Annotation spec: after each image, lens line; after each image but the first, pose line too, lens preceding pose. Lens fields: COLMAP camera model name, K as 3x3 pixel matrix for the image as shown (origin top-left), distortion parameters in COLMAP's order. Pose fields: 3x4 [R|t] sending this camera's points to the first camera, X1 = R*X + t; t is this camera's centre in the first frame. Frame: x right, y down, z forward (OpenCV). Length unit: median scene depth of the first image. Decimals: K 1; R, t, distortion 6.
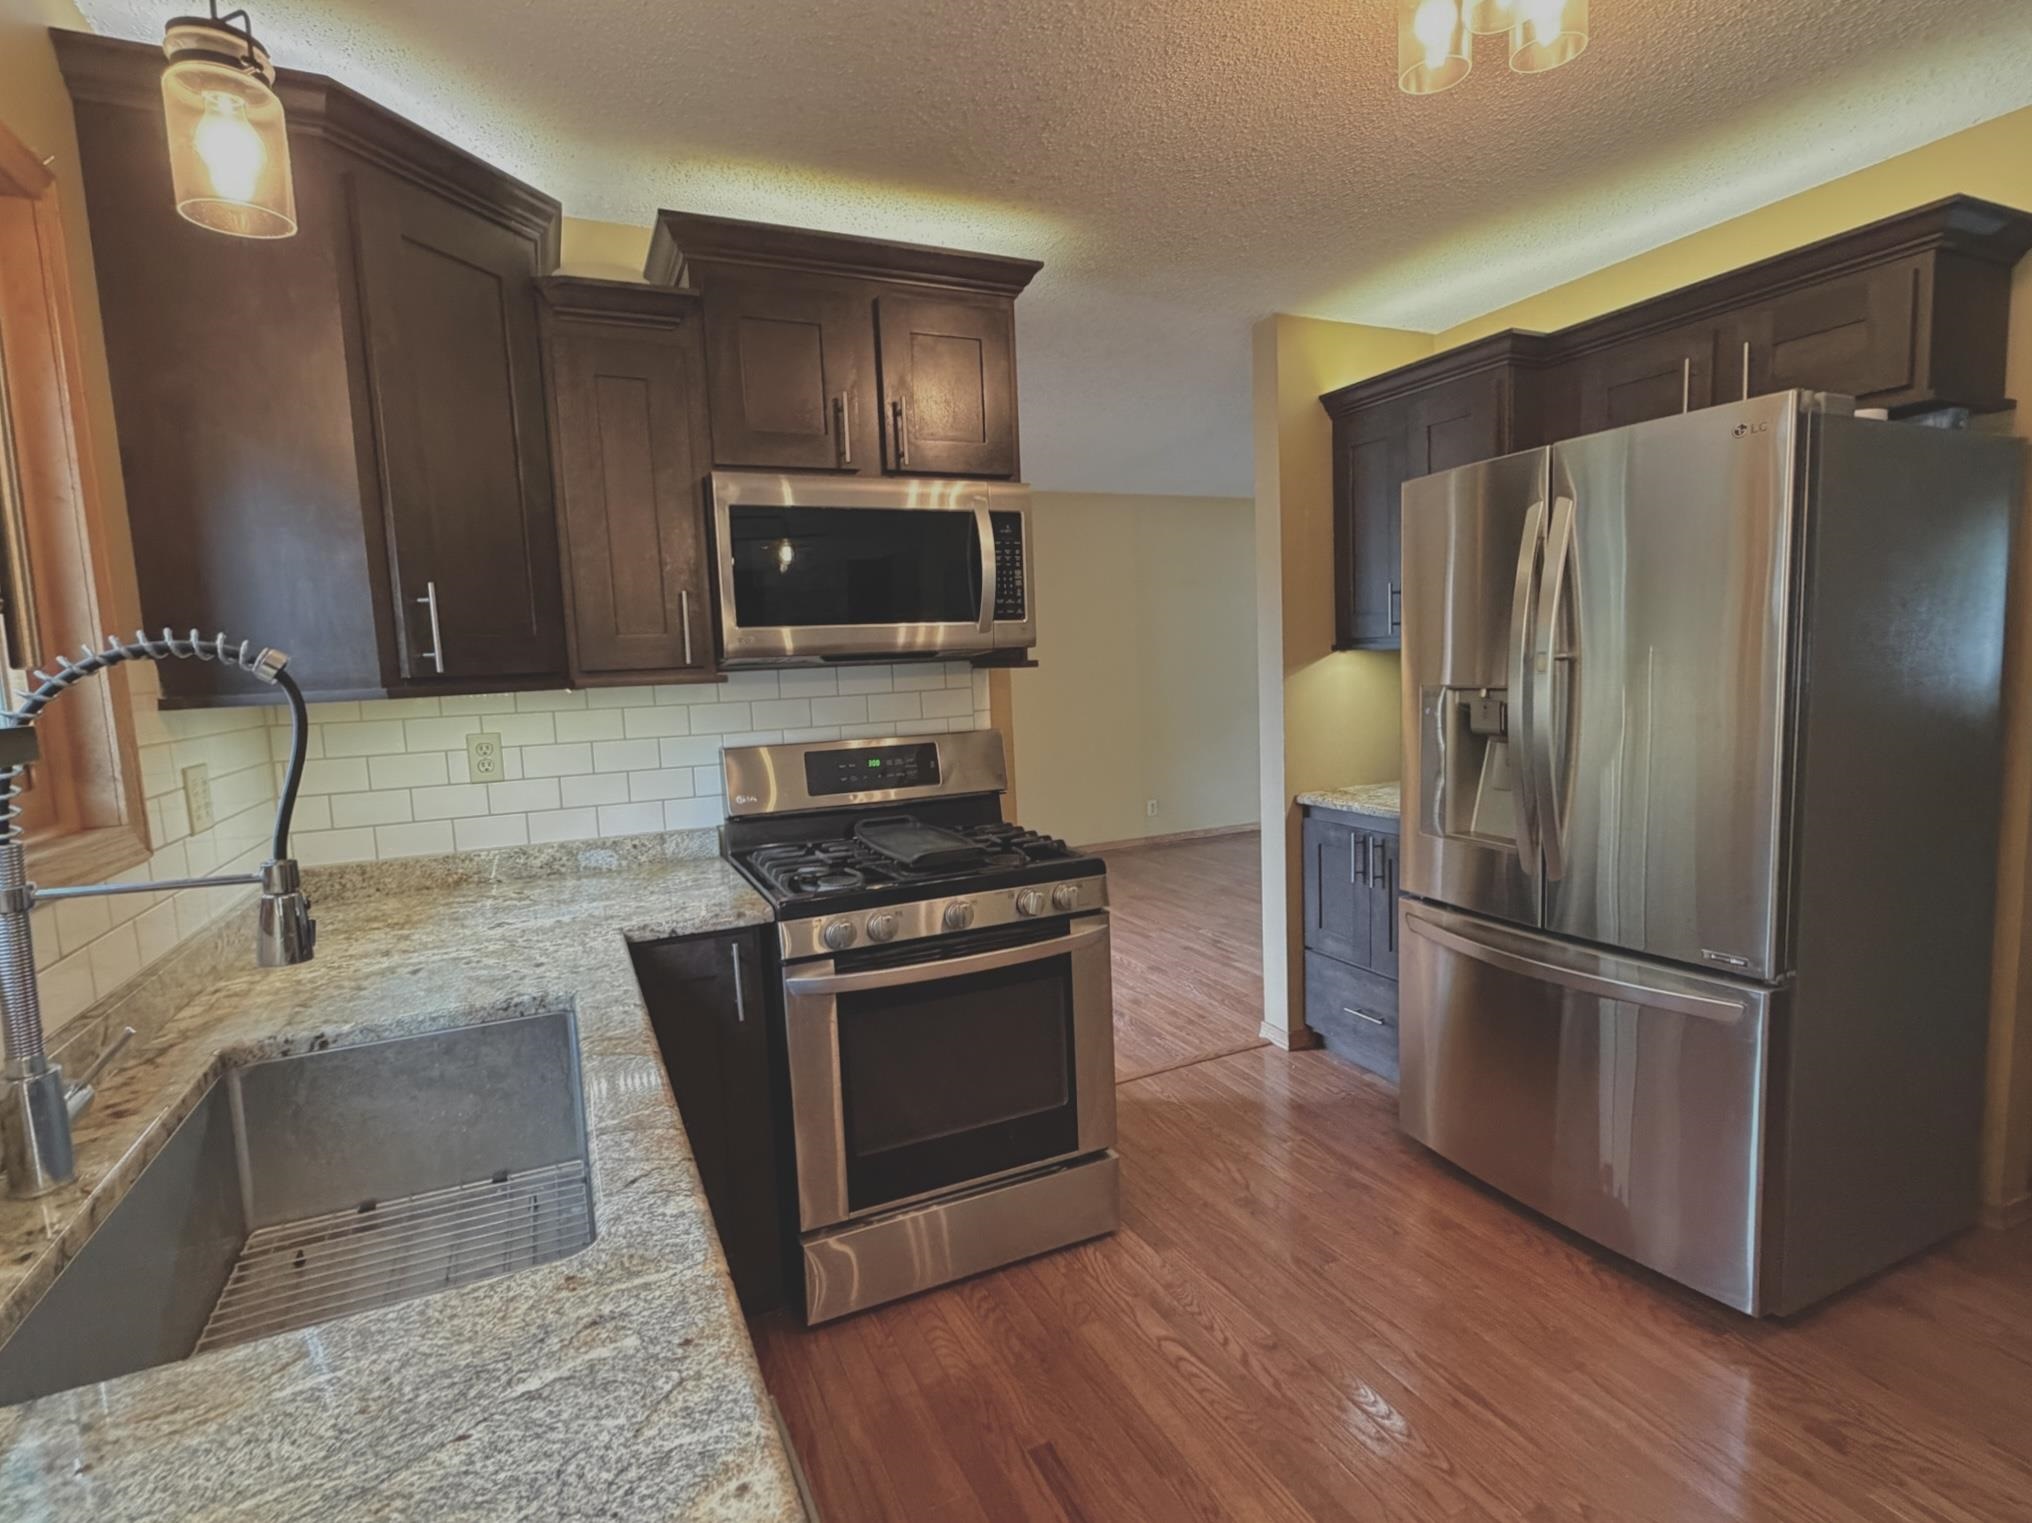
lens RADIAL K [[1004.1, 0, 1016.0], [0, 1004.1, 761.5], [0, 0, 1]] dist [0.000520, 0.000077]
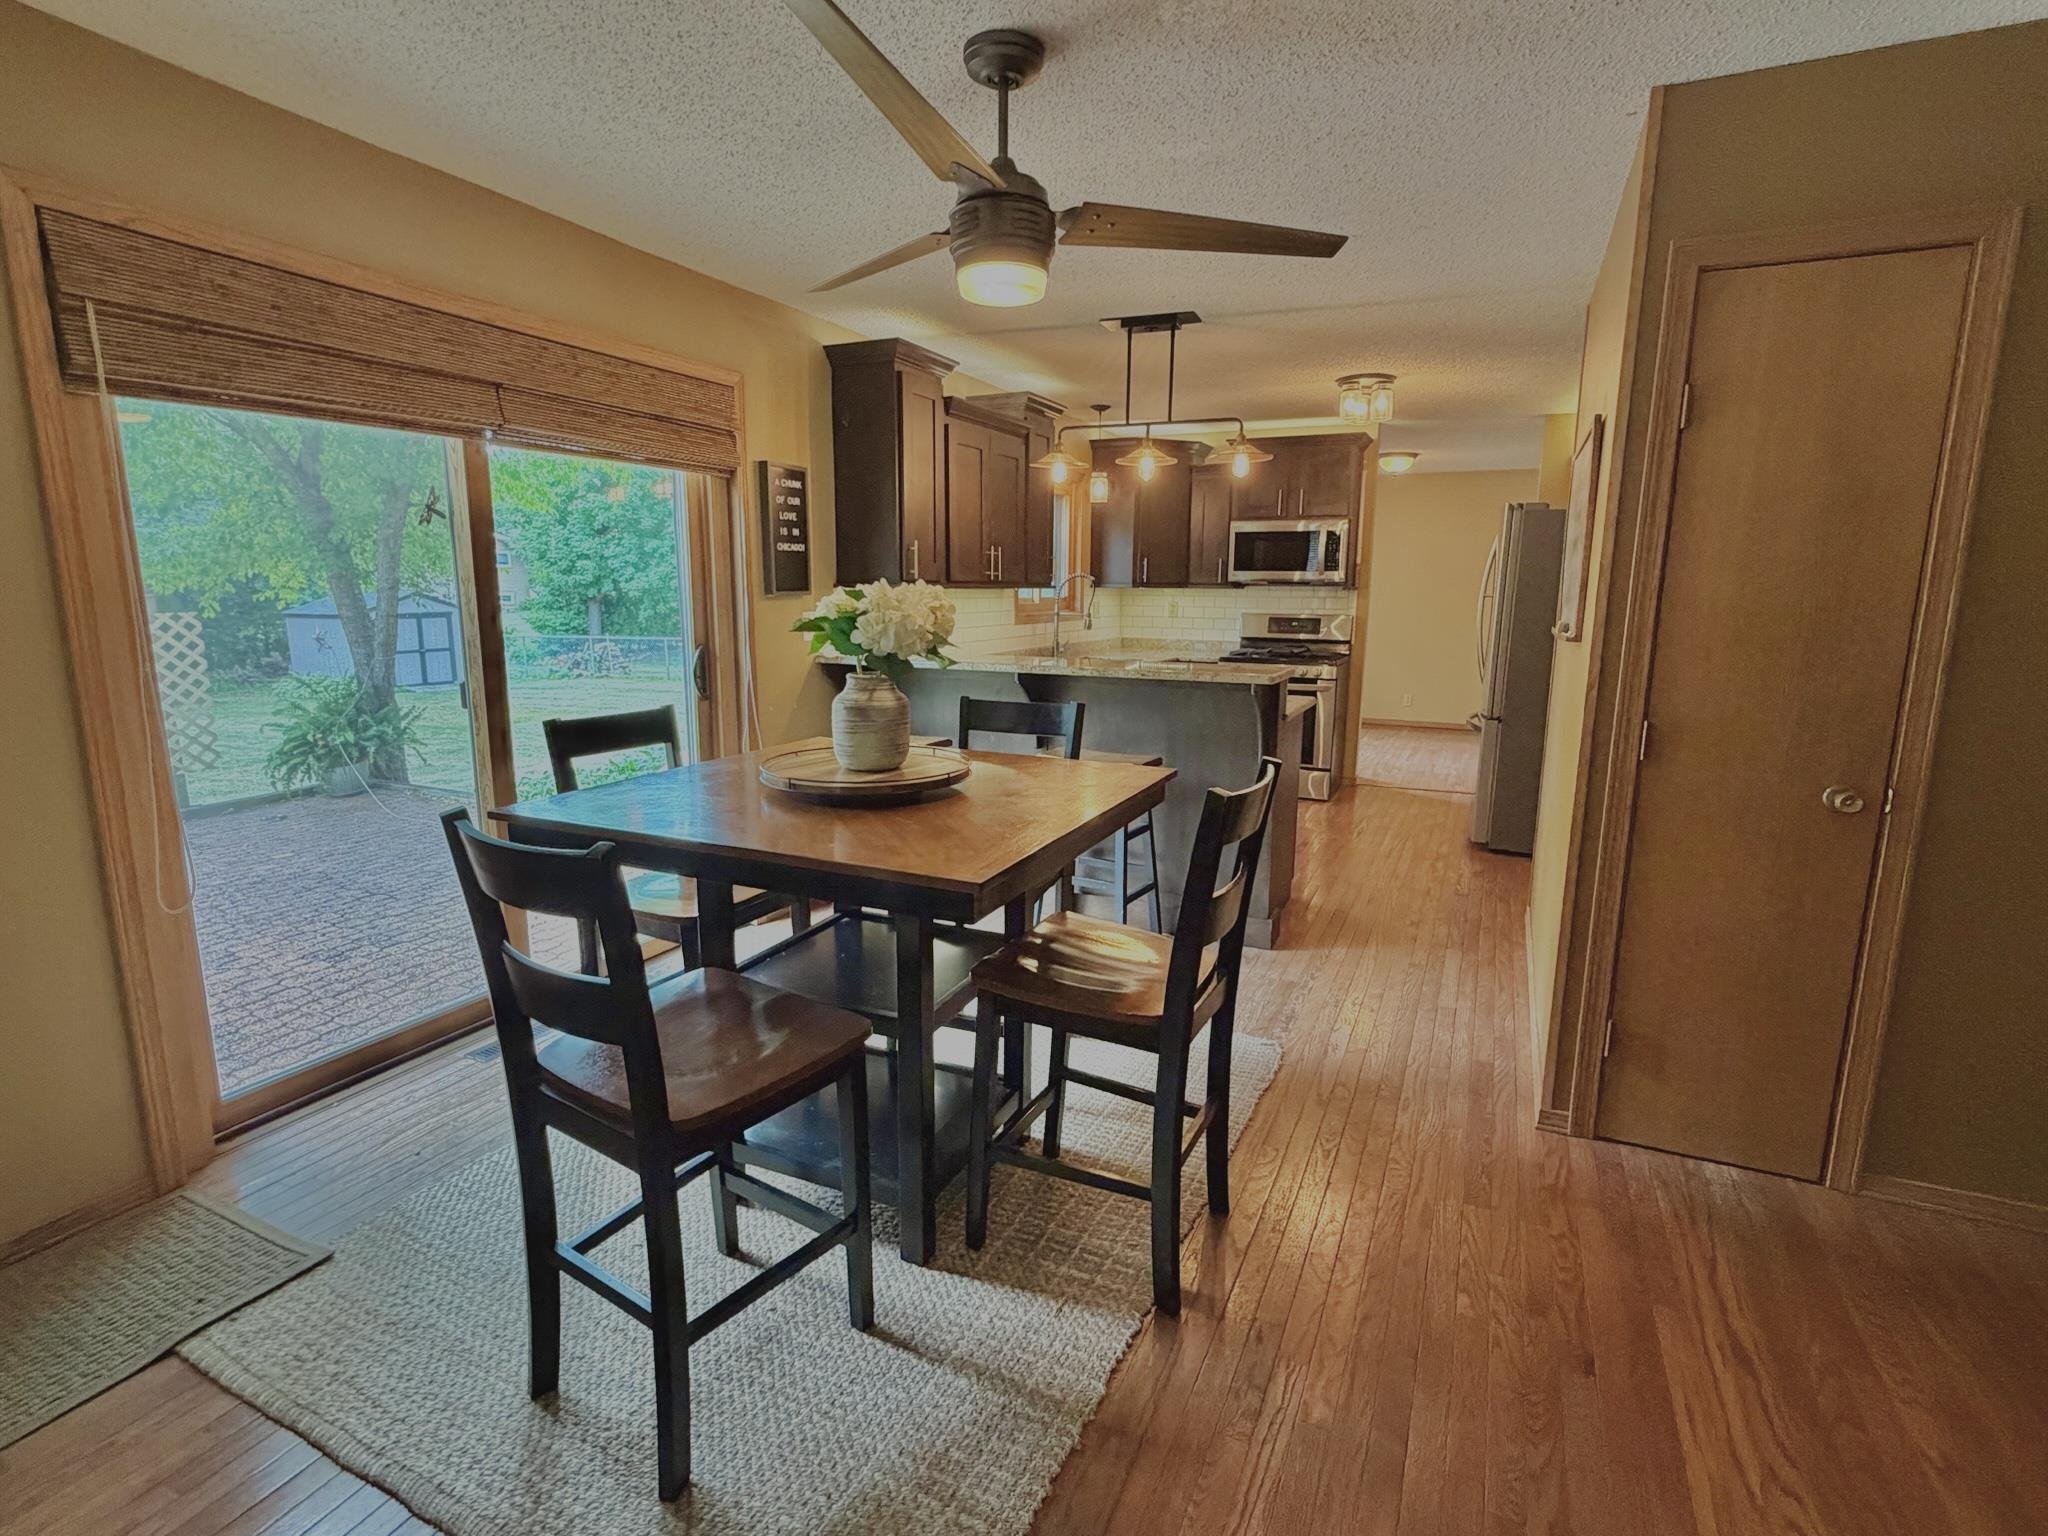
lens RADIAL K [[992.0, 0, 1024.0], [0, 992.0, 768.0], [0, 0, 1]] dist [0.003304, 0.000583]
pose [[0.644149, 0.186491, -0.741818, 1.545132], [-0.113882, 0.982396, 0.148084, 0.076107], [0.756375, -0.010908, 0.654047, -1.372020]]
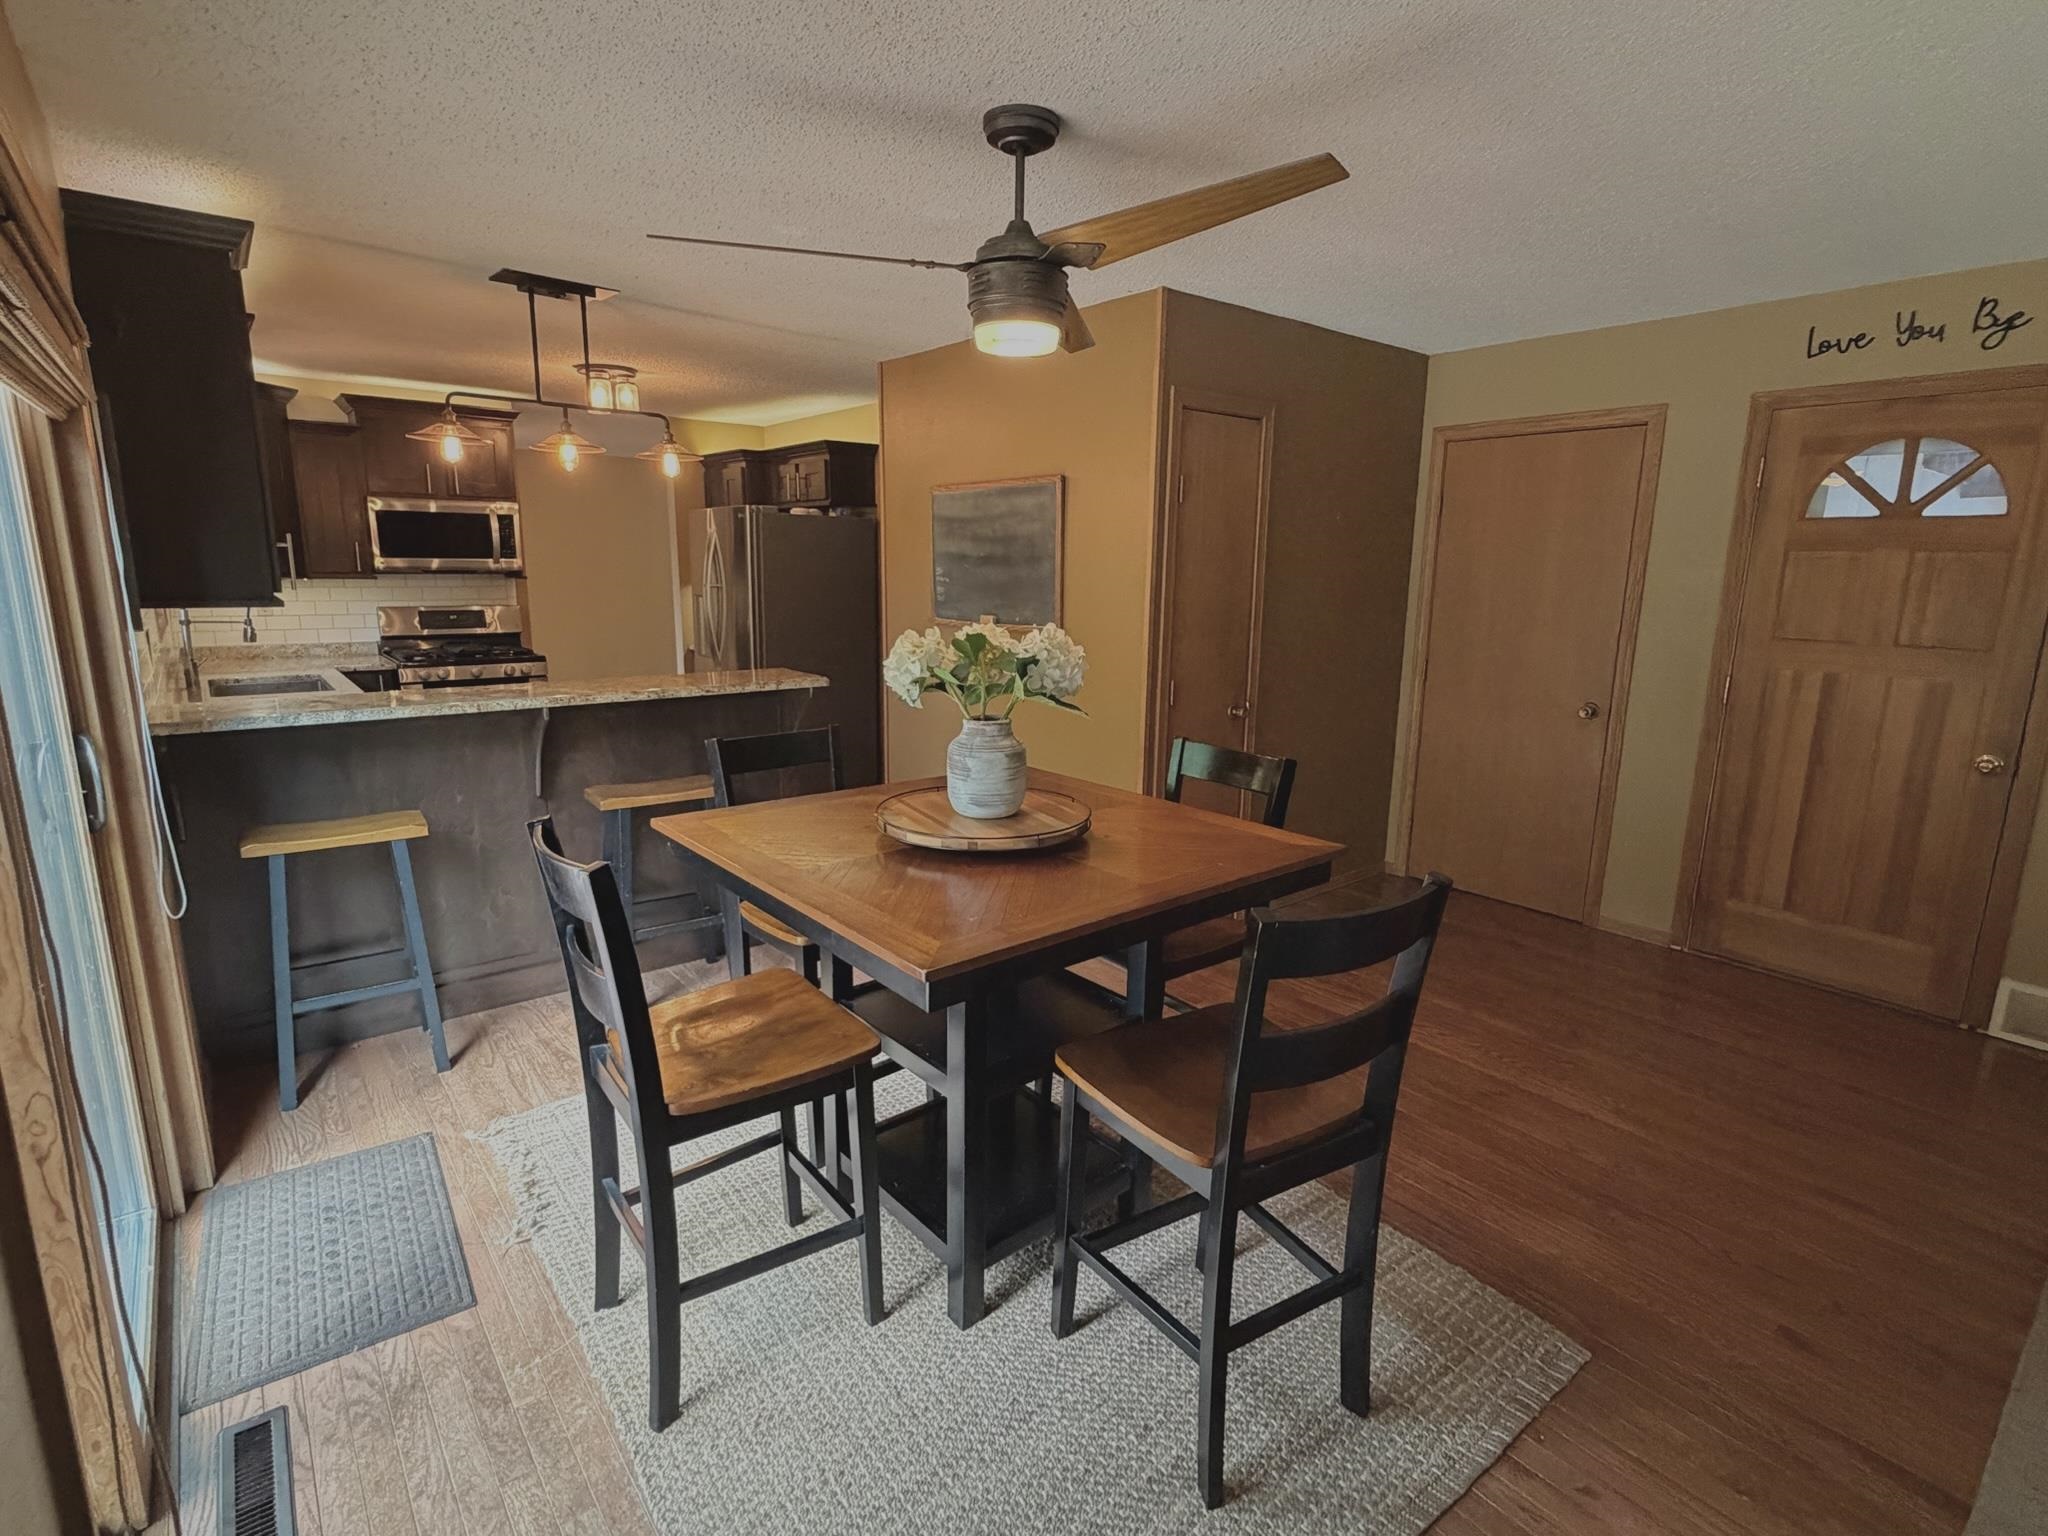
lens RADIAL K [[992.0, 0, 1024.0], [0, 992.0, 768.0], [0, 0, 1]] dist [0.003304, 0.000583]
pose [[0.968334, 0.006569, 0.249572, 0.621066], [-0.030552, 0.995258, 0.092344, 0.105226], [-0.247782, -0.097045, 0.963943, -1.727989]]
